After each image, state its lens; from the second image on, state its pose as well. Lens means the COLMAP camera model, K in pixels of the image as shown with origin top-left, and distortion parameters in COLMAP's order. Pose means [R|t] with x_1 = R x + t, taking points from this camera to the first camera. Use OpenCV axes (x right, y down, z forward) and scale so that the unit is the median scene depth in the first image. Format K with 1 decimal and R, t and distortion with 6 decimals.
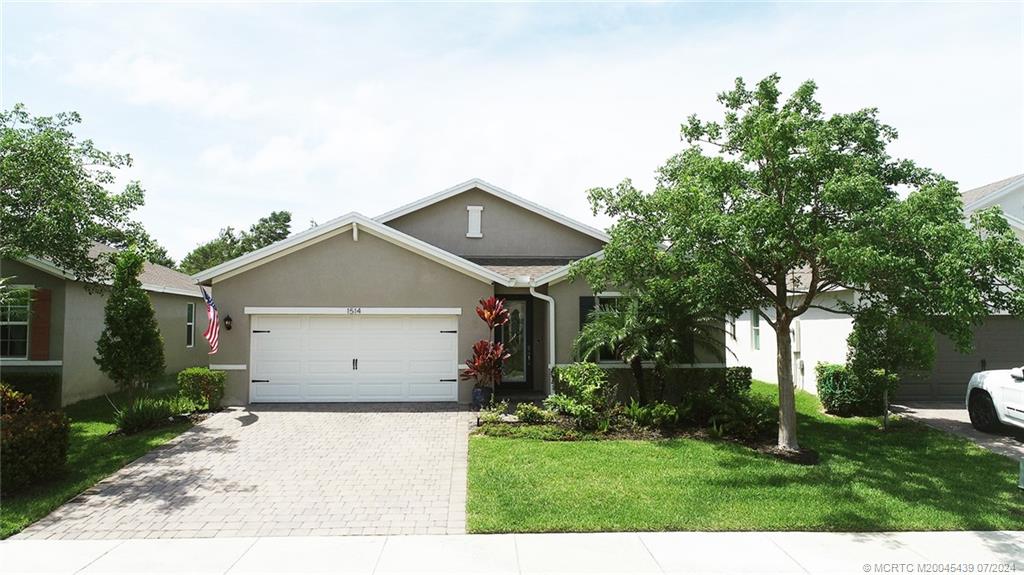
lens RADIAL K [[667.2, 0, 510.3], [0, 667.2, 285.6], [0, 0, 1]] dist [0.000154, -0.000594]
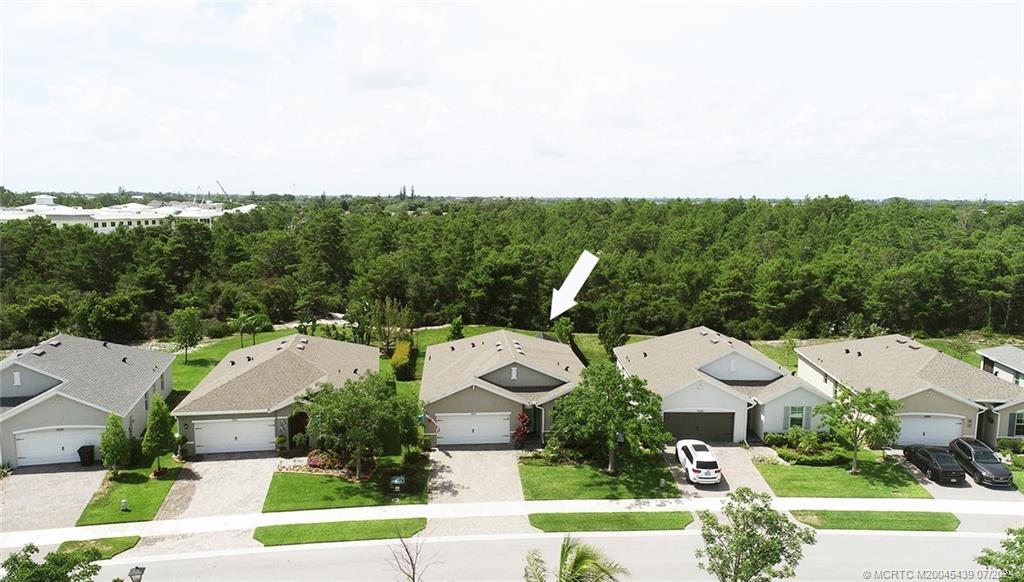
lens RADIAL K [[744.1, 0, 512.8], [0, 744.1, 292.2], [0, 0, 1]] dist [-0.002836, -0.000156]
pose [[0.999583, 0.001024, 0.028863, -0.186554], [-0.006745, 0.980013, 0.198820, -1.283878], [-0.028082, -0.198932, 0.979611, -2.328008]]
